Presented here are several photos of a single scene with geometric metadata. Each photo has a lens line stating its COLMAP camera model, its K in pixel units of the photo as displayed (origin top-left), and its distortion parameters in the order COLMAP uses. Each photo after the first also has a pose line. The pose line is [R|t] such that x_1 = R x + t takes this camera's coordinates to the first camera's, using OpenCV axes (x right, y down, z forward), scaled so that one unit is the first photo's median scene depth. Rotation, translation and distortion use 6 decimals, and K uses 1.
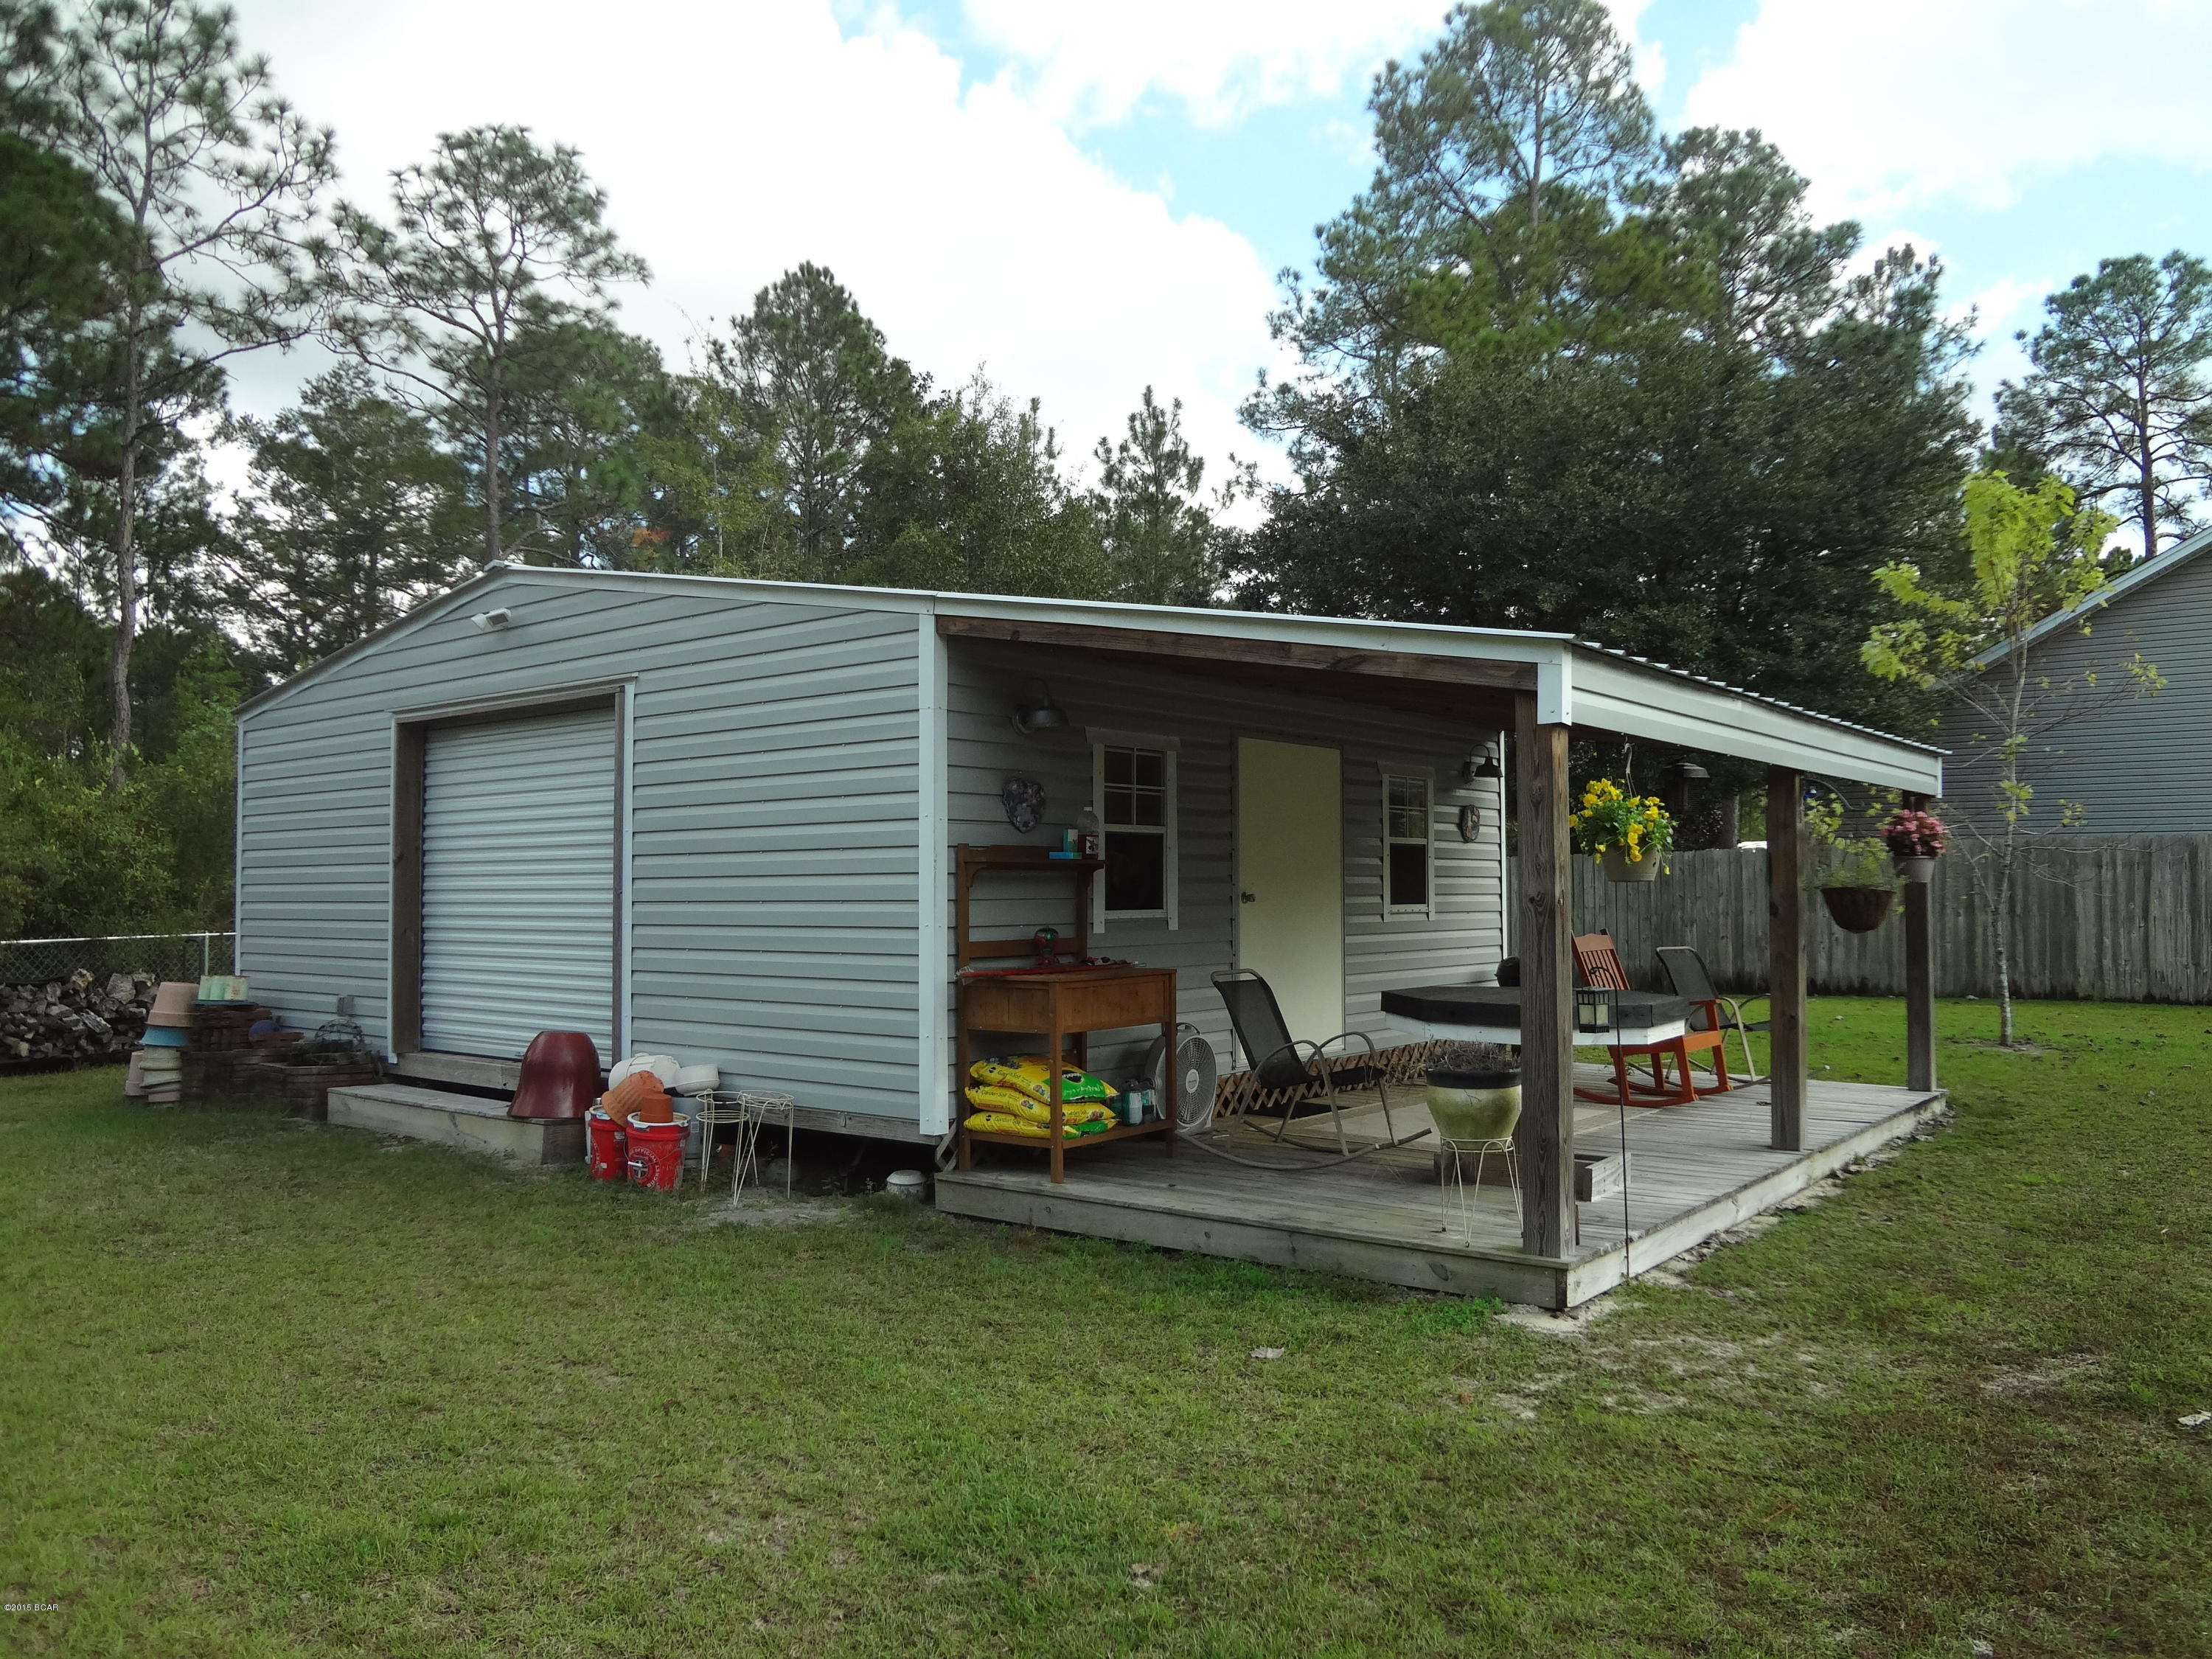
lens RADIAL K [[1615.2, 0, 1104.8], [0, 1615.2, 832.8], [0, 0, 1]] dist [-0.063128, 0.017702]
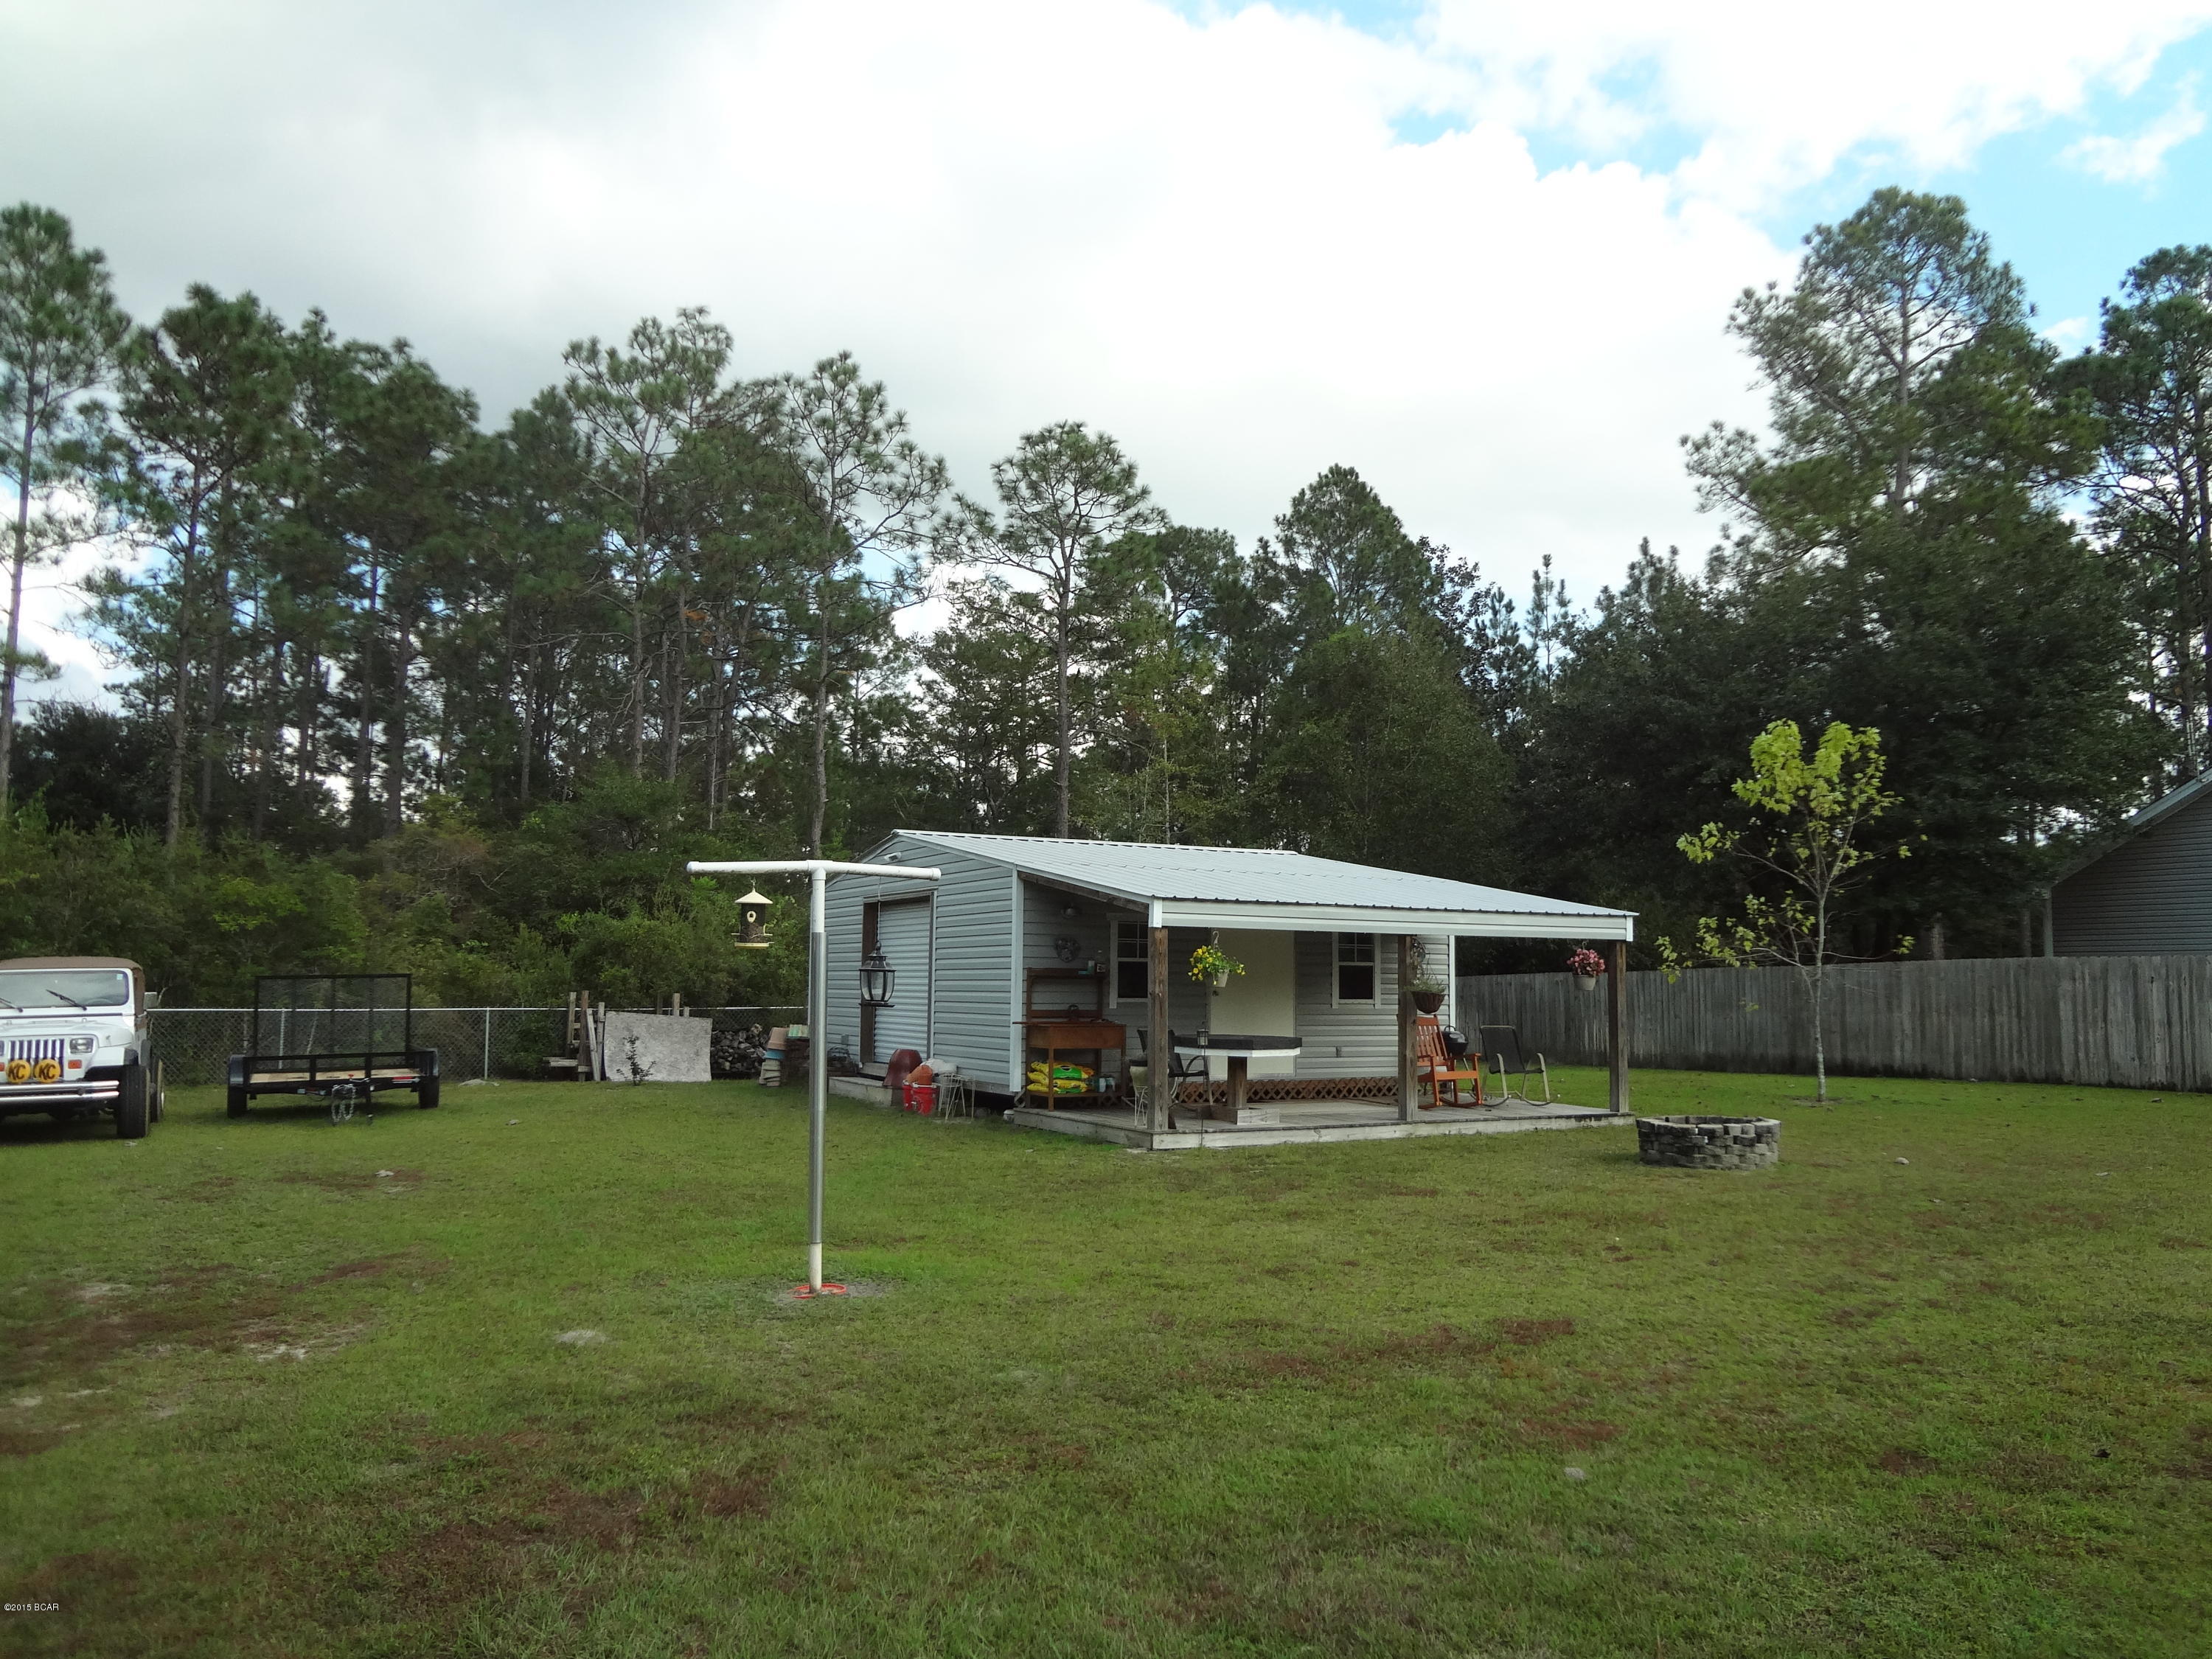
lens RADIAL K [[1575.3, 0, 1068.5], [0, 1575.3, 886.1], [0, 0, 1]] dist [-0.176367, 0.129223]
pose [[0.907435, -0.012010, -0.420021, 0.206625], [-0.000681, 0.999548, -0.030052, -0.009515], [0.420193, 0.027556, 0.907016, -0.232977]]
